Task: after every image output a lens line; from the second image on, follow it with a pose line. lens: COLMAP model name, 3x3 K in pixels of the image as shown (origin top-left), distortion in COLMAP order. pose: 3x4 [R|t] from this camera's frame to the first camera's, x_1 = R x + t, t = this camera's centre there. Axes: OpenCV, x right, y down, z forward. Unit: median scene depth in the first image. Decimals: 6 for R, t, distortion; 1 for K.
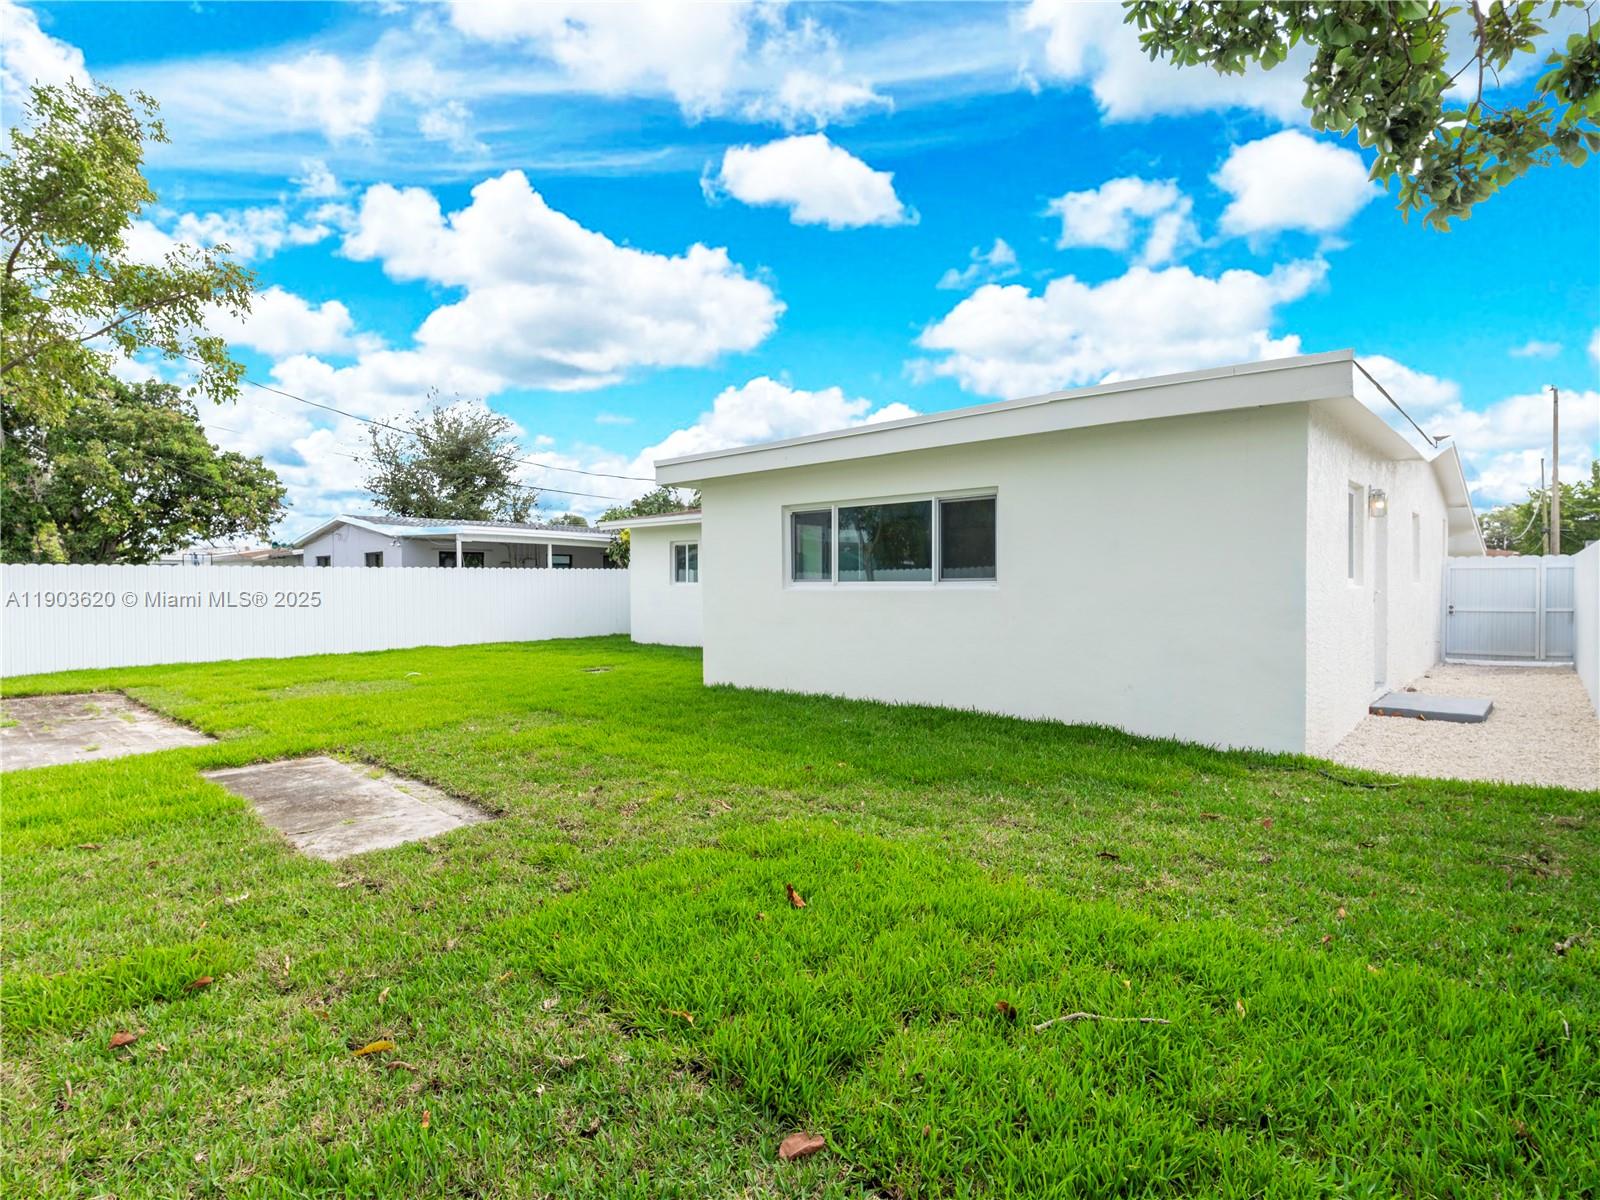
lens RADIAL K [[827.3, 0, 798.3], [0, 827.3, 594.1], [0, 0, 1]] dist [-0.006819, 0.001377]
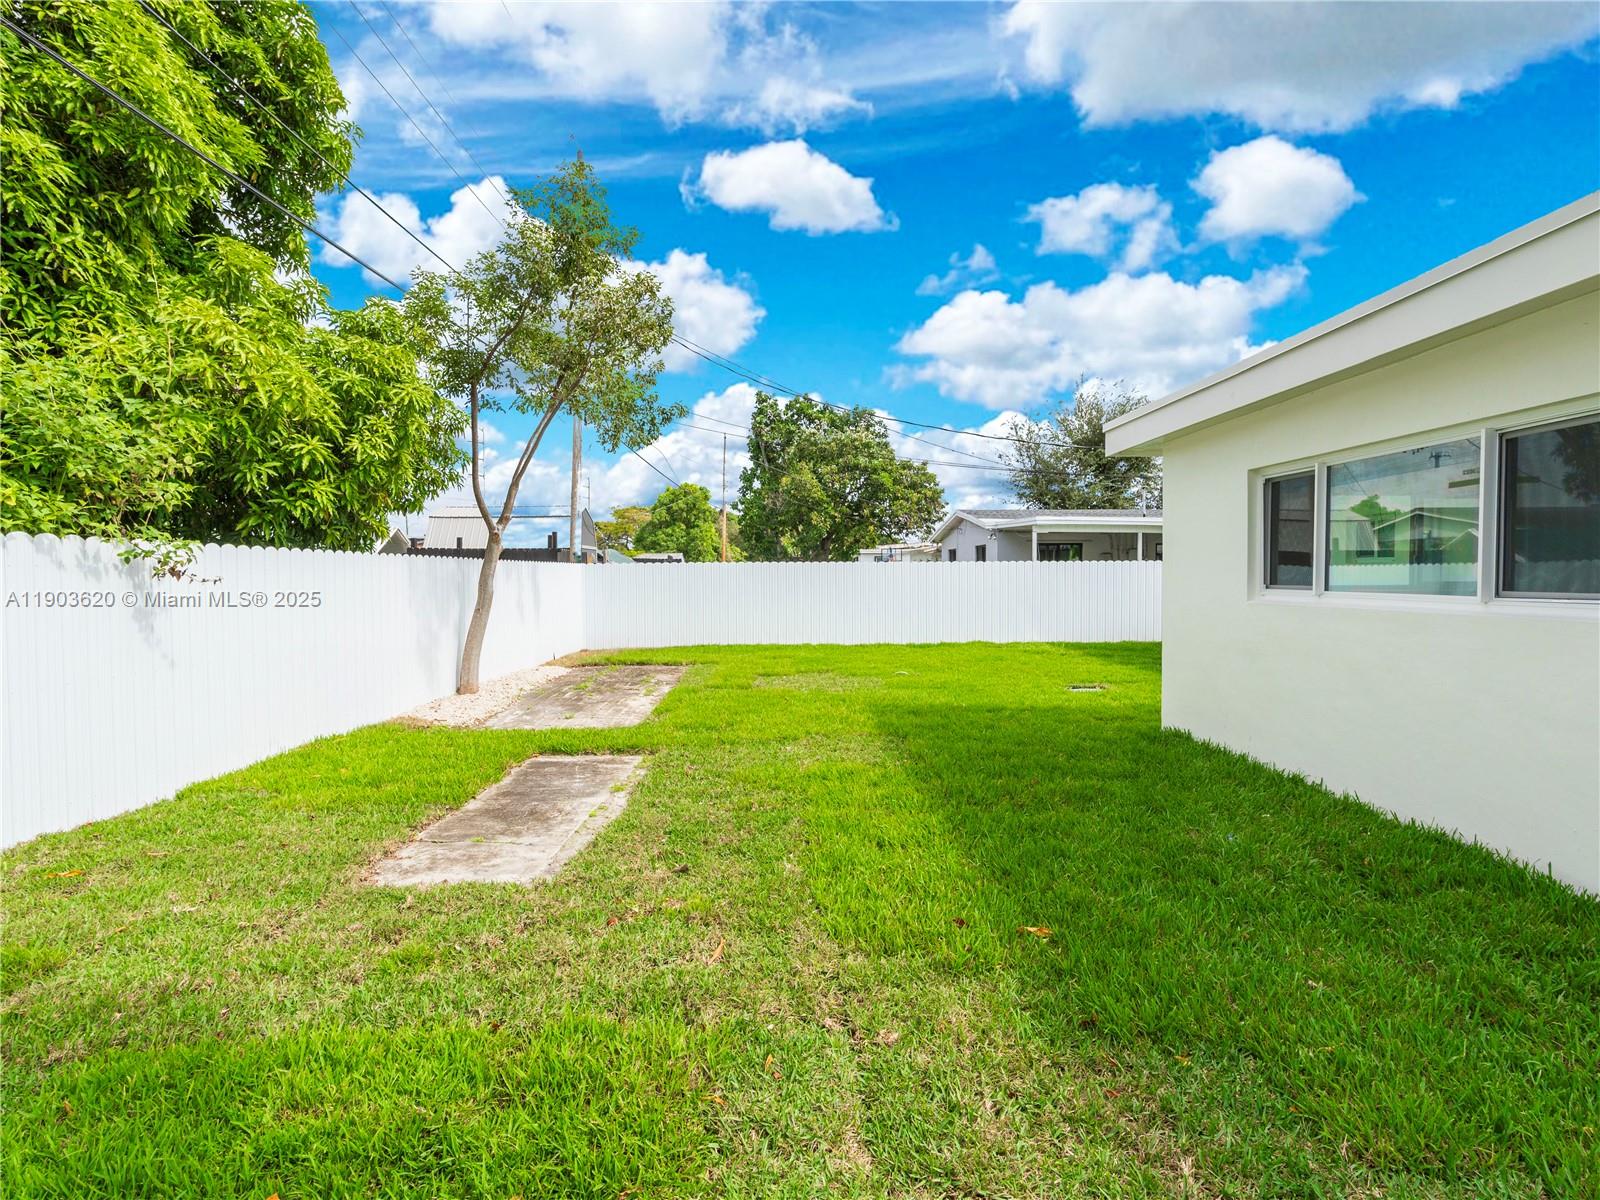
lens RADIAL K [[827.3, 0, 799.9], [0, 827.3, 602.7], [0, 0, 1]] dist [-0.006819, 0.001377]
pose [[0.690295, 0.029594, -0.722923, 0.106361], [-0.011964, 0.999493, 0.029492, -0.009526], [0.723429, -0.011709, 0.690299, 0.156065]]
